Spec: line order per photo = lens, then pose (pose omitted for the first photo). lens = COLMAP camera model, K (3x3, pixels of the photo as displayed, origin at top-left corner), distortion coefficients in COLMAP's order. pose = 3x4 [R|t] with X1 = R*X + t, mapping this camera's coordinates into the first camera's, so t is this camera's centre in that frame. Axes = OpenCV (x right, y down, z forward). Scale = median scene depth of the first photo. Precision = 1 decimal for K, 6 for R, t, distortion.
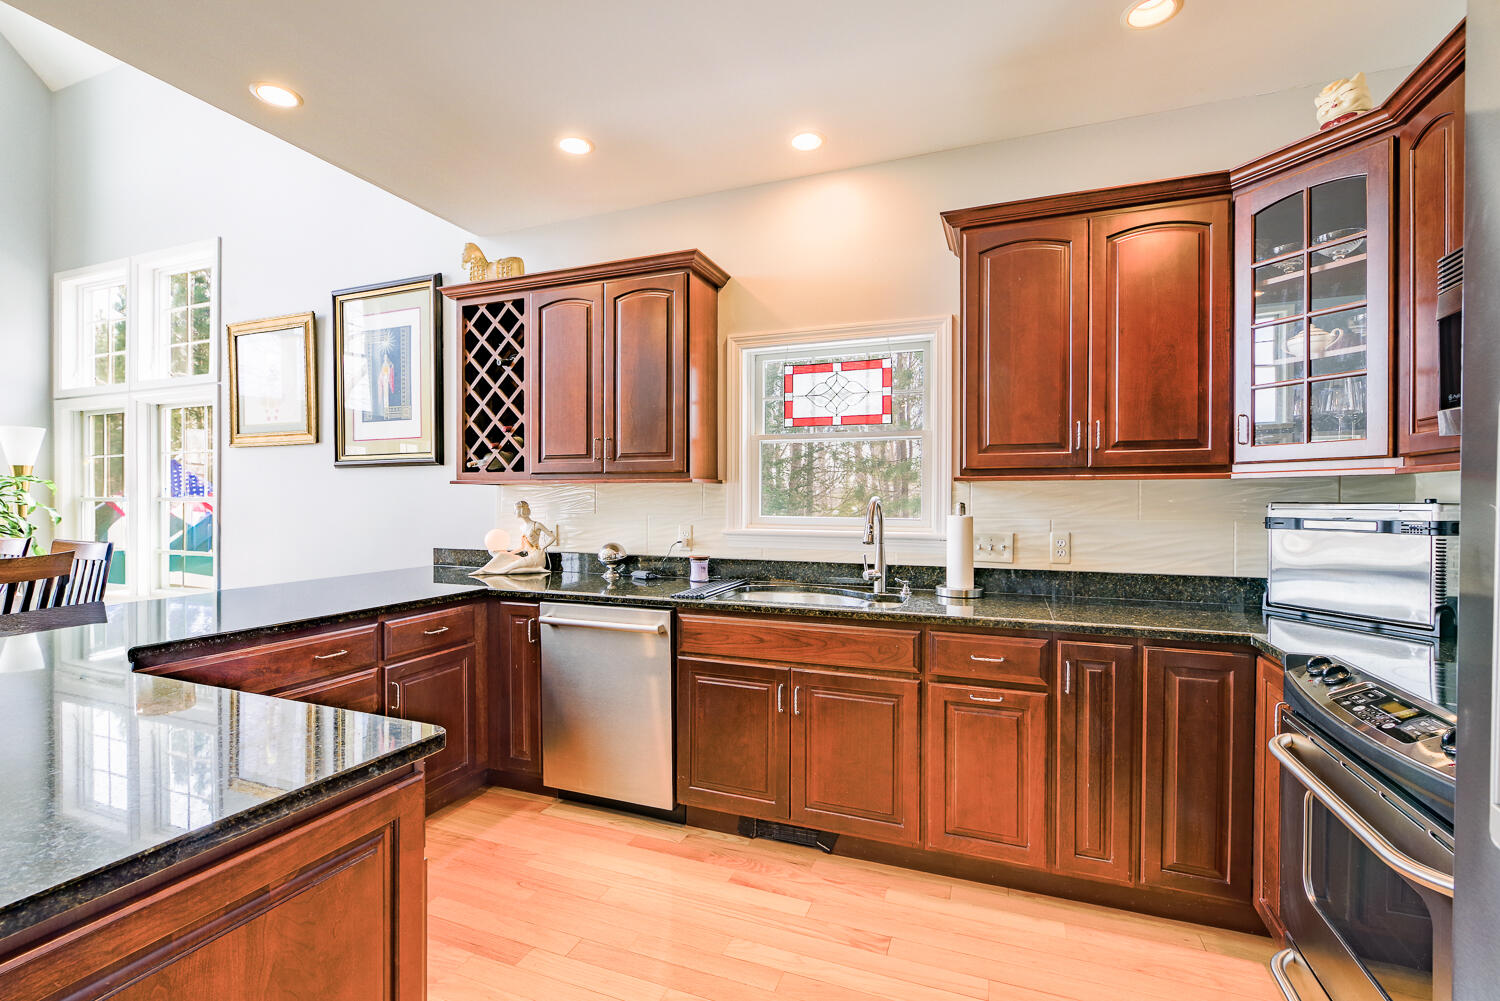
lens RADIAL K [[647.9, 0, 757.0], [0, 647.9, 503.5], [0, 0, 1]] dist [-0.007153, -0.000589]
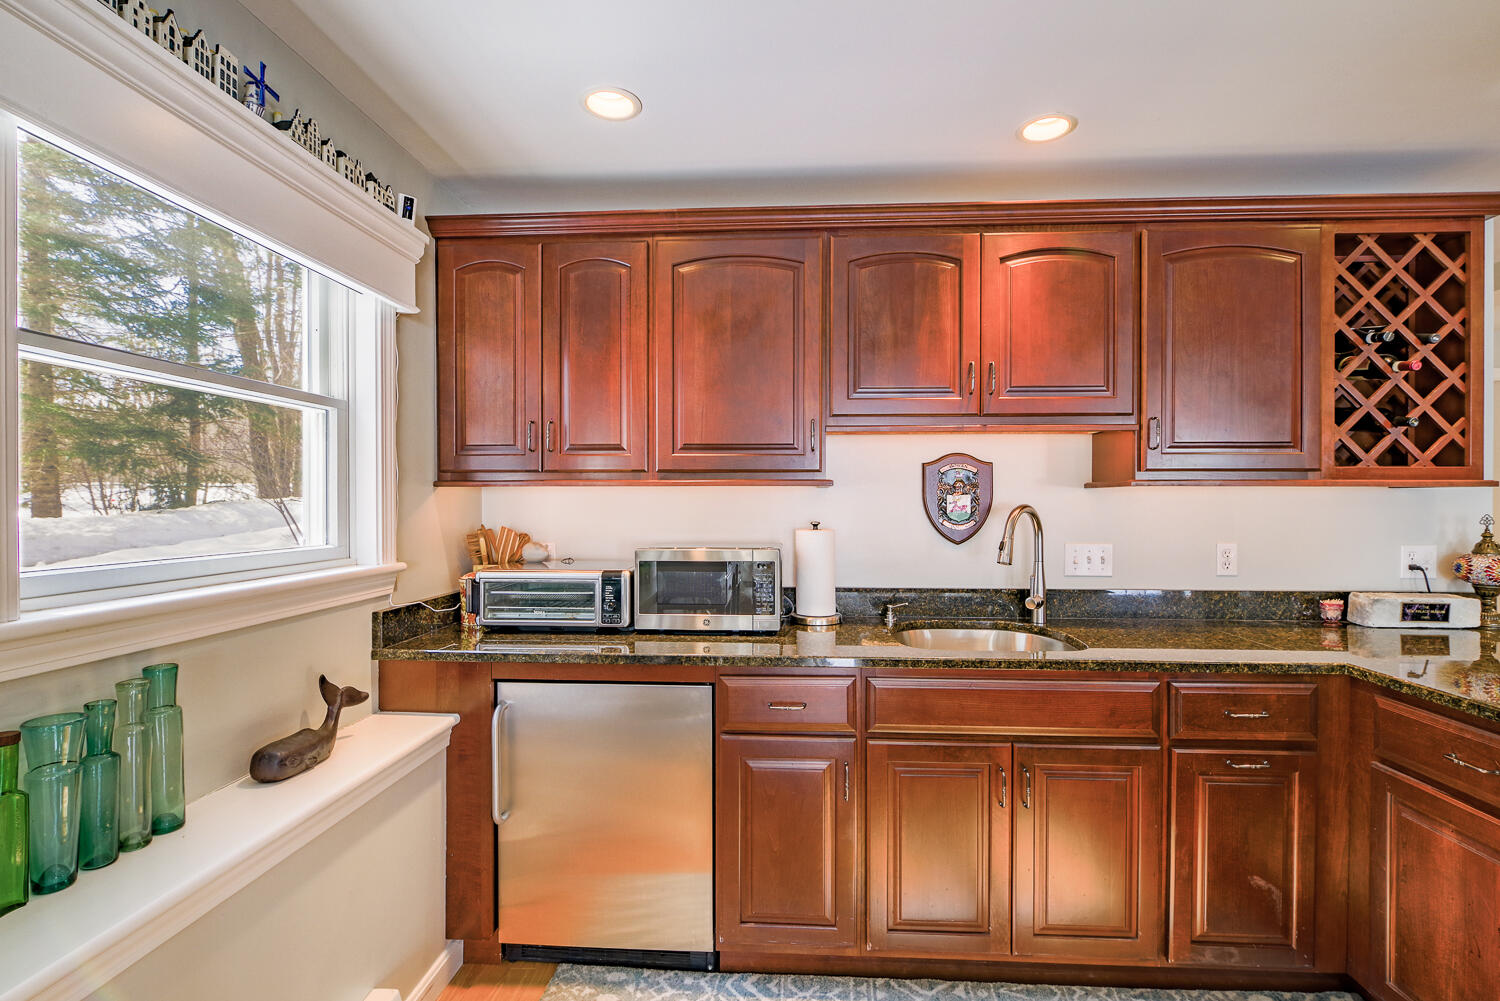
lens RADIAL K [[647.9, 0, 740.9], [0, 647.9, 500.1], [0, 0, 1]] dist [-0.007153, -0.000589]
pose [[0.961002, 0.006678, 0.276459, -1.149717], [-0.006470, 0.999978, -0.001665, -0.063956], [-0.276464, -0.000189, 0.961024, 0.607703]]
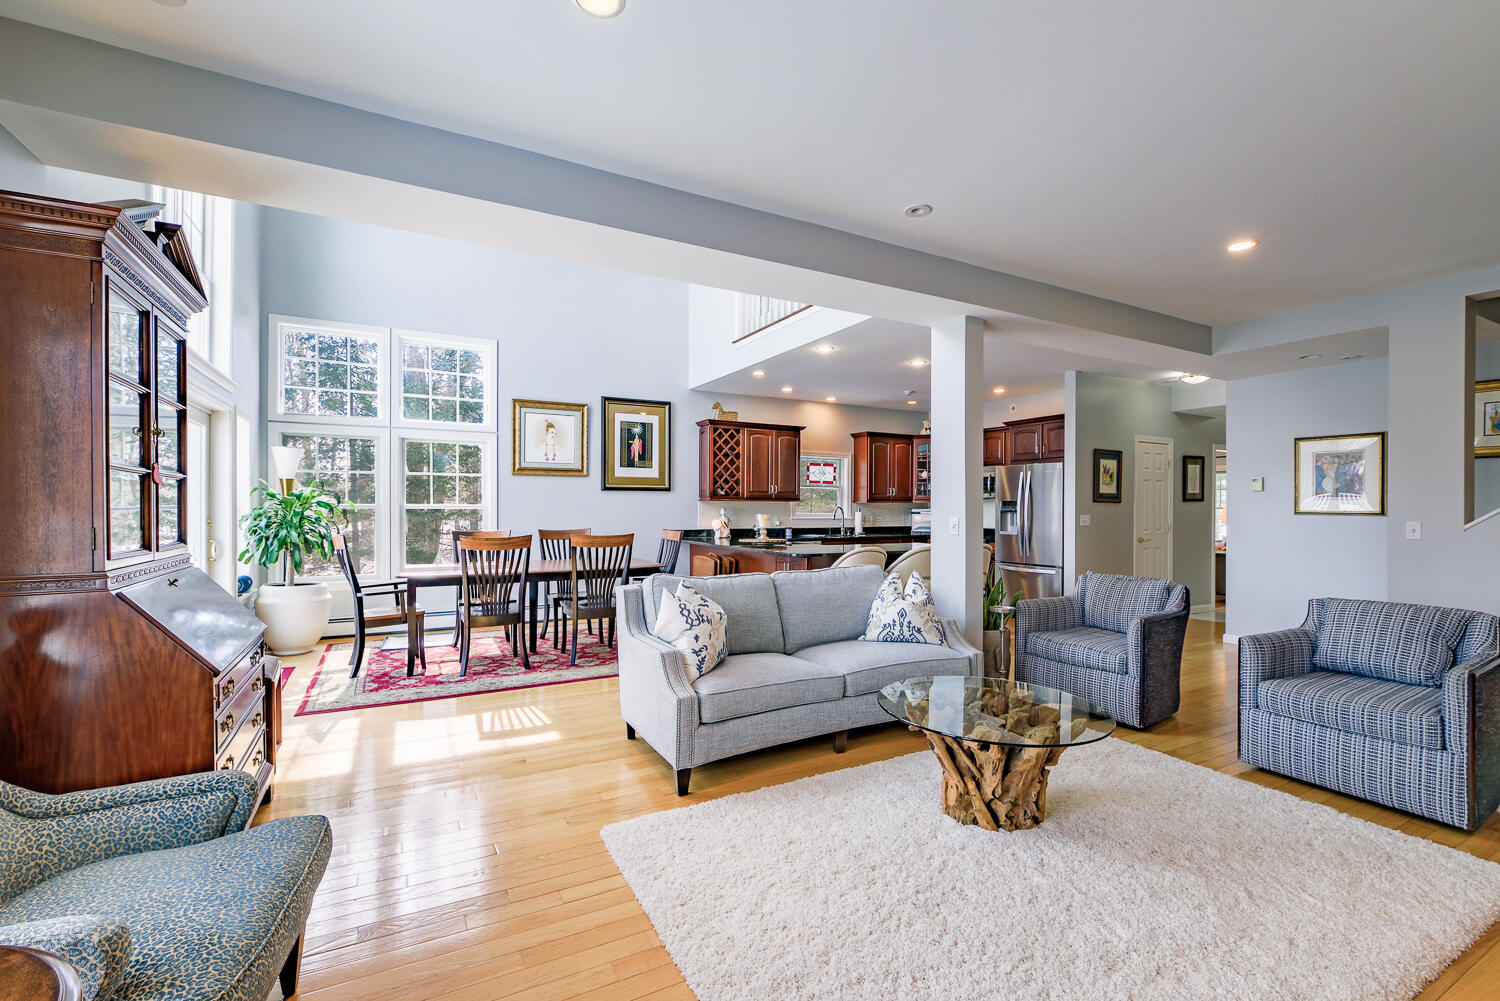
lens RADIAL K [[647.9, 0, 746.6], [0, 647.9, 501.3], [0, 0, 1]] dist [-0.007153, -0.000589]
pose [[0.644914, 0.003240, 0.764249, -2.261687], [-0.002772, 0.999994, -0.001900, -0.026886], [-0.764250, -0.000893, 0.644919, -0.658601]]
